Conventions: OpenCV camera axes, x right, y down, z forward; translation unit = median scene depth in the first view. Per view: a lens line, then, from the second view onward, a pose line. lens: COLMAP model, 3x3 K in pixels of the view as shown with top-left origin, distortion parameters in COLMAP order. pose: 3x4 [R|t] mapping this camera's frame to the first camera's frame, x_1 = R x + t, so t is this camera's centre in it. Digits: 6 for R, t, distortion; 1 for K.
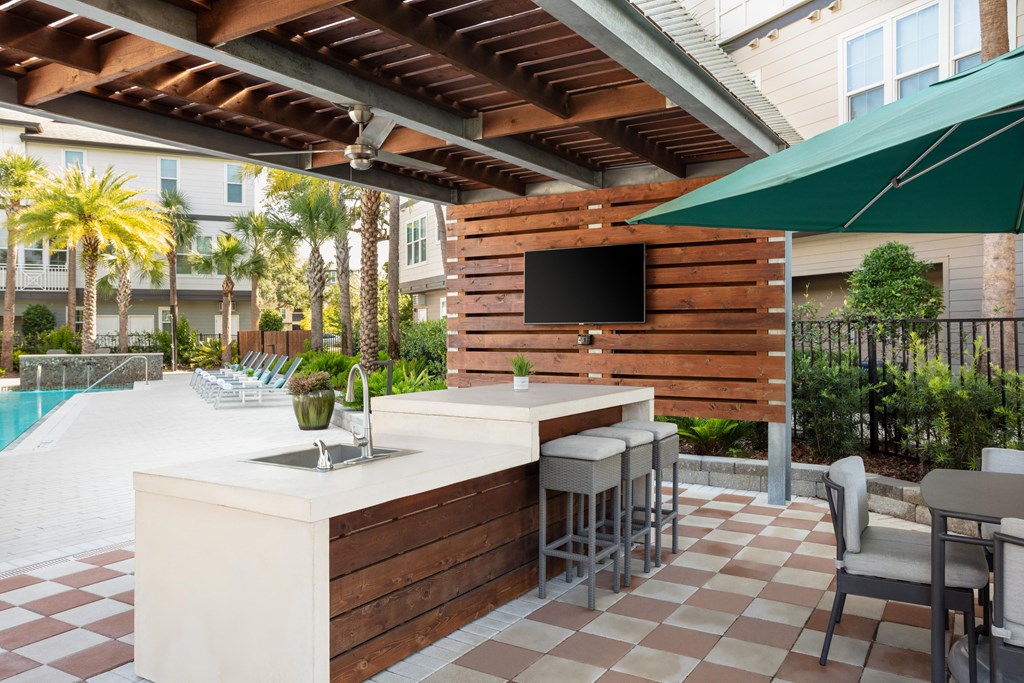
lens RADIAL K [[767.0, 0, 509.5], [0, 767.0, 336.5], [0, 0, 1]] dist [0.006720, 0.001901]
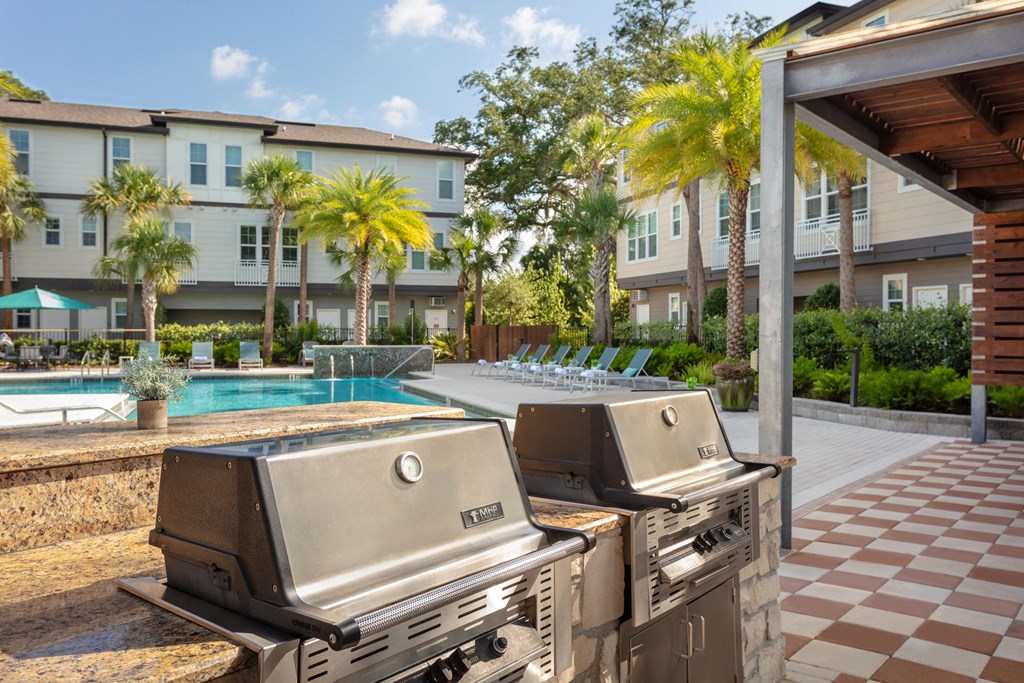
lens RADIAL K [[817.3, 0, 515.5], [0, 817.3, 344.4], [0, 0, 1]] dist [0.012914, 0.008922]
pose [[0.995935, 0.007340, -0.089772, -0.252417], [-0.006189, 0.999895, 0.013091, 0.005351], [0.089859, -0.012482, 0.995876, -0.113978]]
